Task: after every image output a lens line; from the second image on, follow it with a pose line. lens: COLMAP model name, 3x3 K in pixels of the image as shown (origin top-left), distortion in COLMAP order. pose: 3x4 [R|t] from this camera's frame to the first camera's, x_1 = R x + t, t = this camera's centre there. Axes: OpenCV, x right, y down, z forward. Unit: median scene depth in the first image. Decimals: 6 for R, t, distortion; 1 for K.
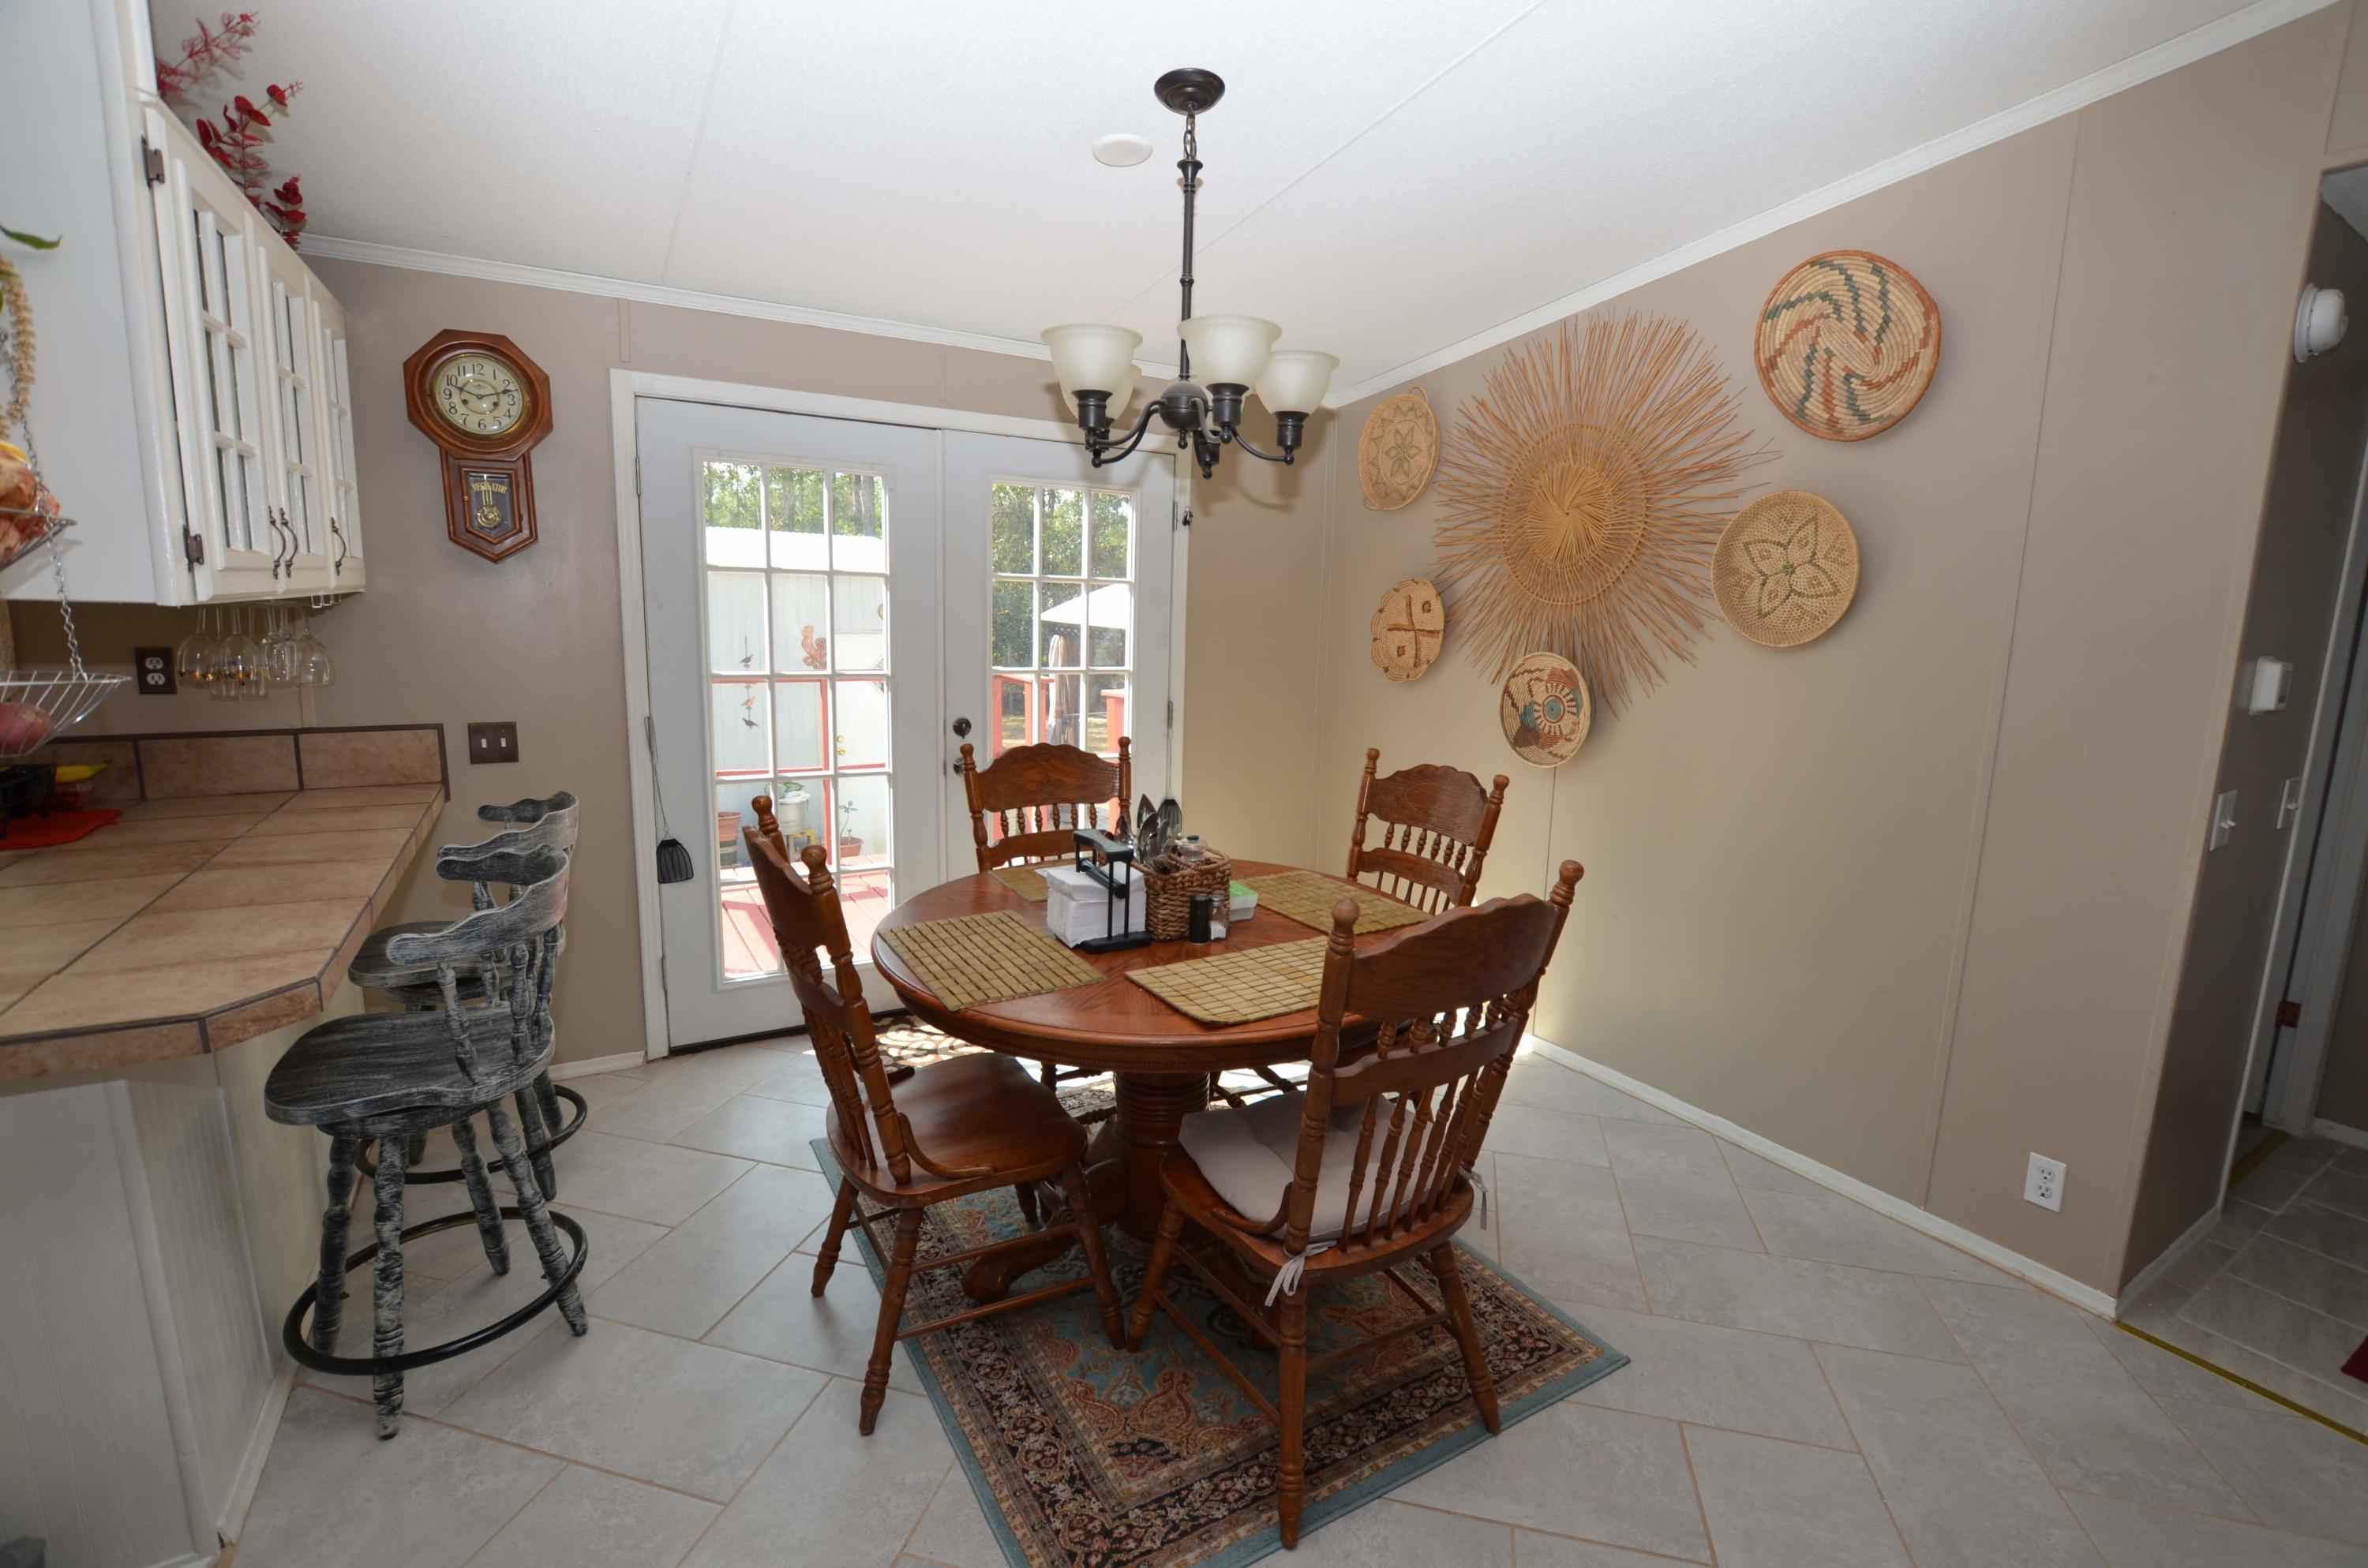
lens RADIAL K [[1038.6, 0, 1199.2], [0, 1038.6, 777.8], [0, 0, 1]] dist [-0.037730, 0.006593]
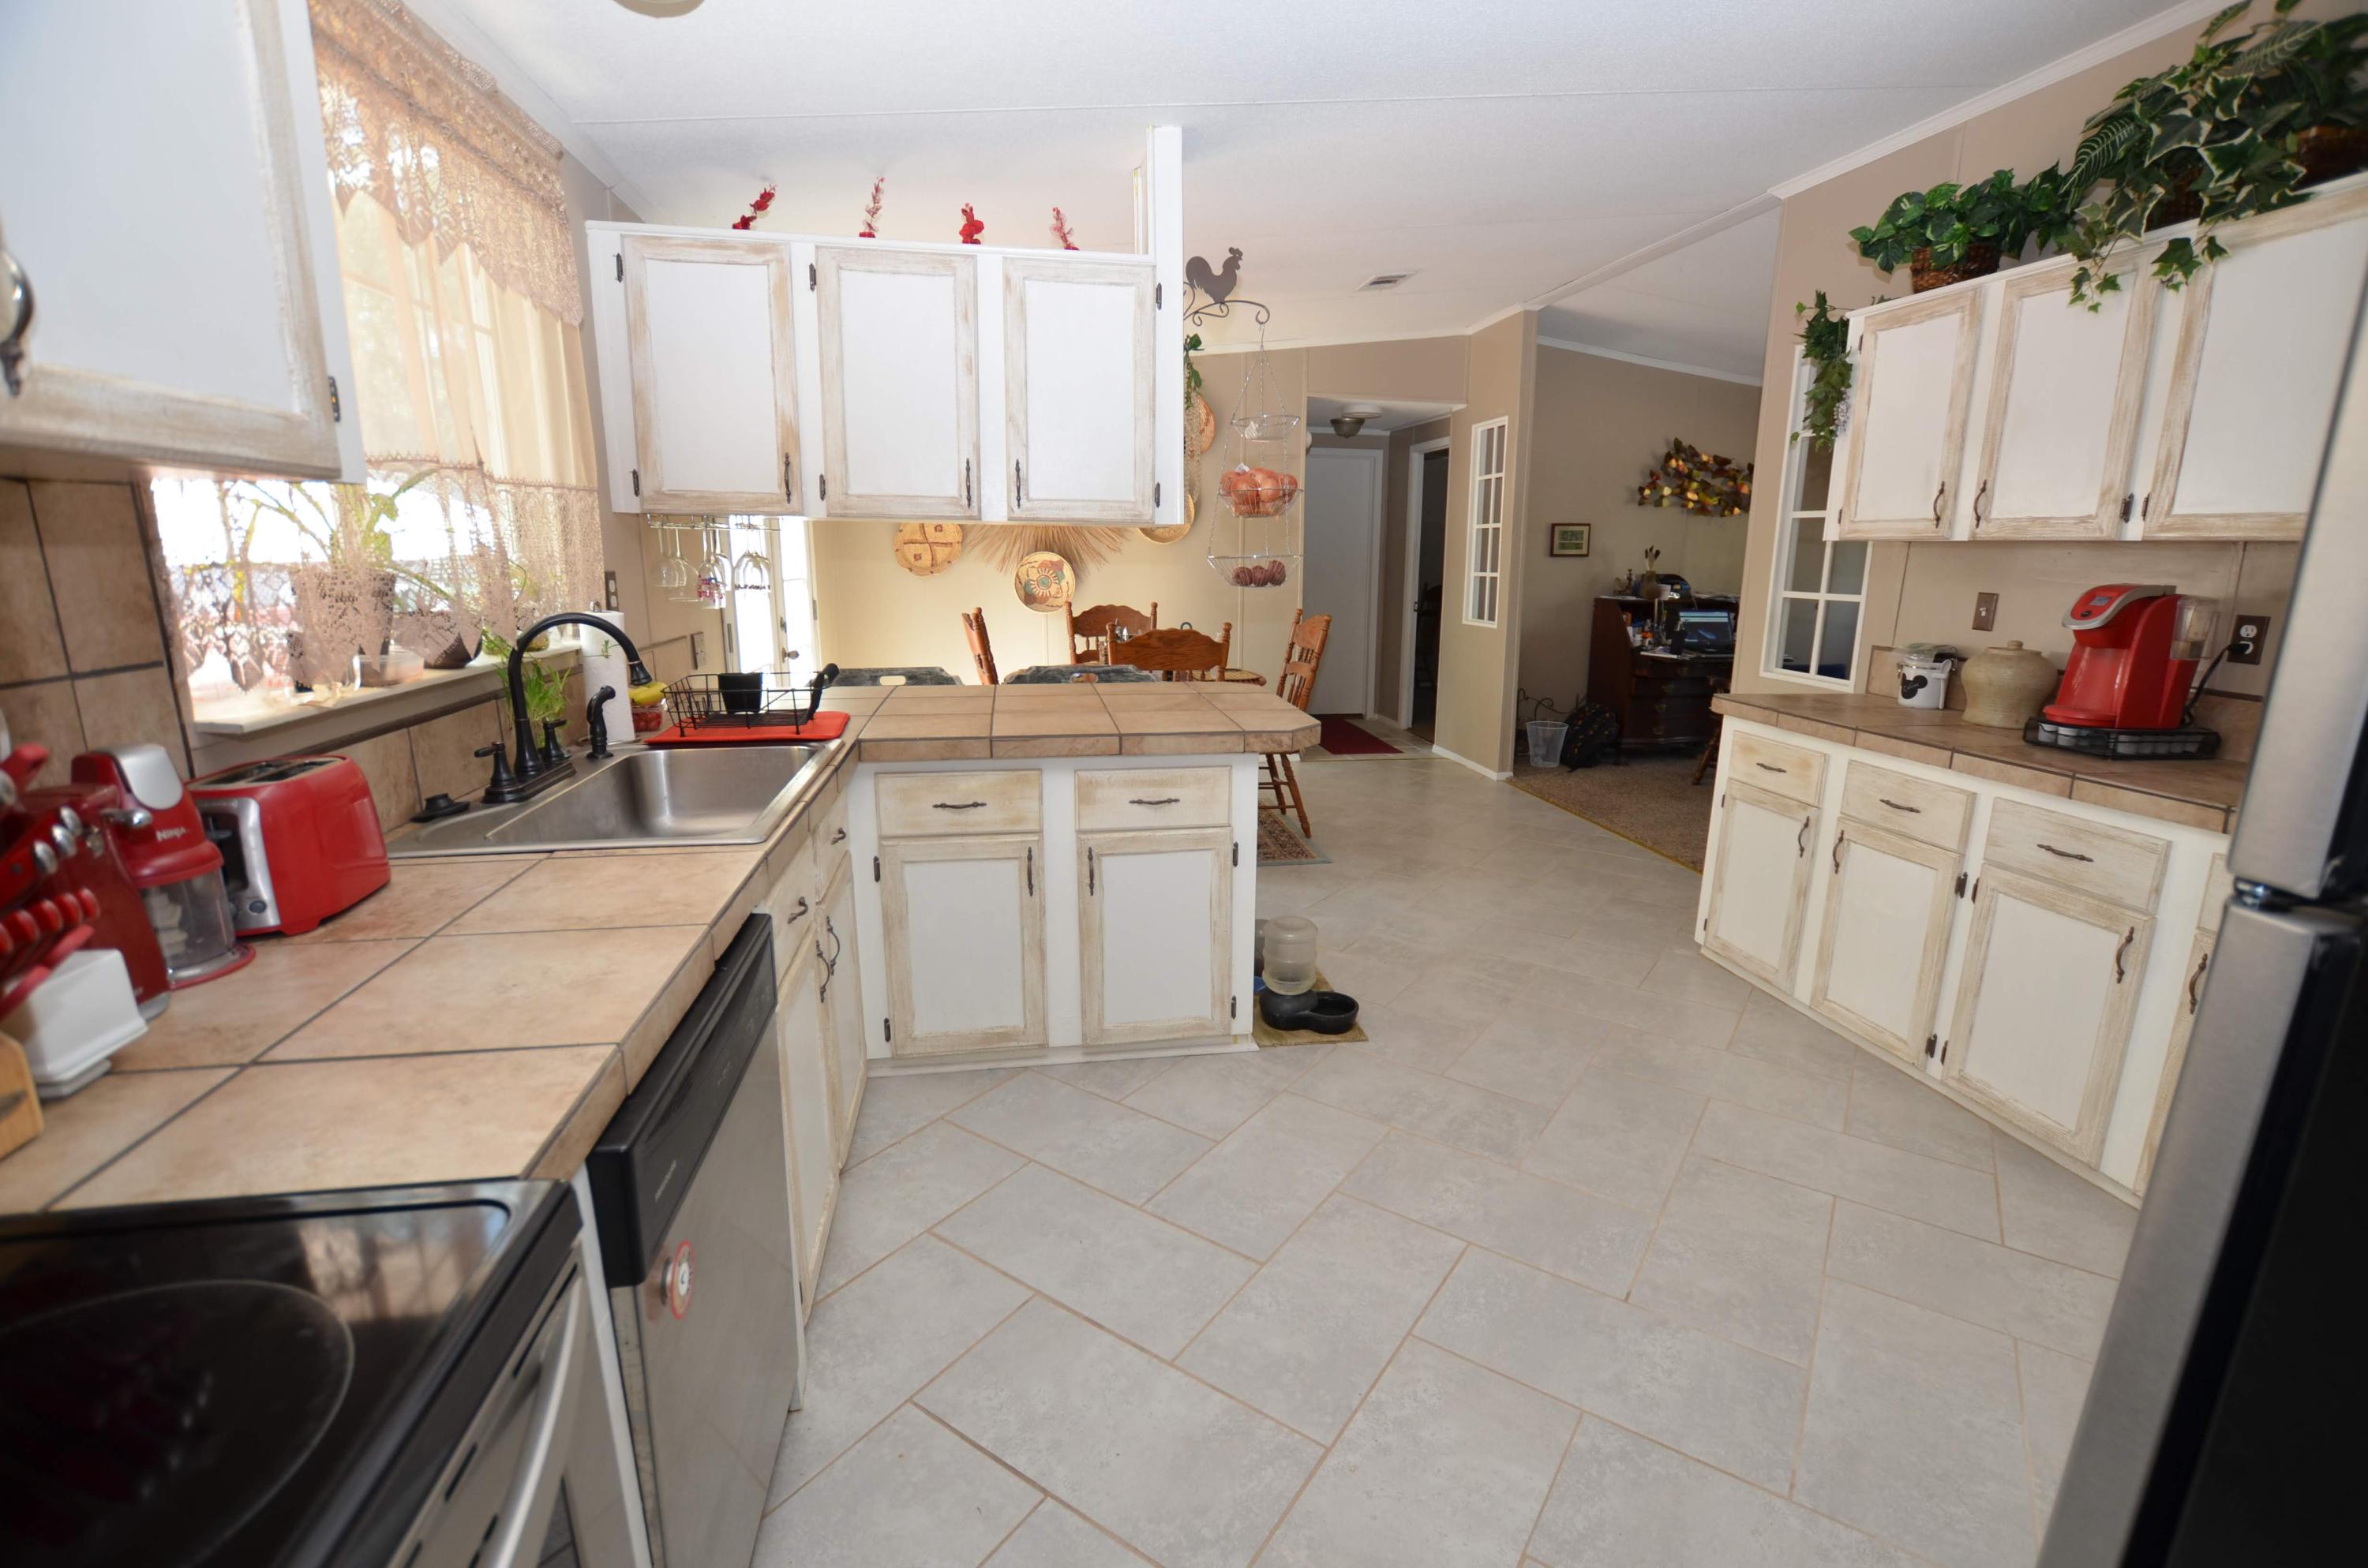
lens RADIAL K [[1041.8, 0, 1200.9], [0, 1041.8, 778.8], [0, 0, 1]] dist [-0.026930, -0.000100]
pose [[0.358207, -0.227717, 0.905446, -2.096490], [0.155263, 0.970825, 0.182736, -0.032282], [-0.920642, 0.075125, 0.383112, 0.062592]]
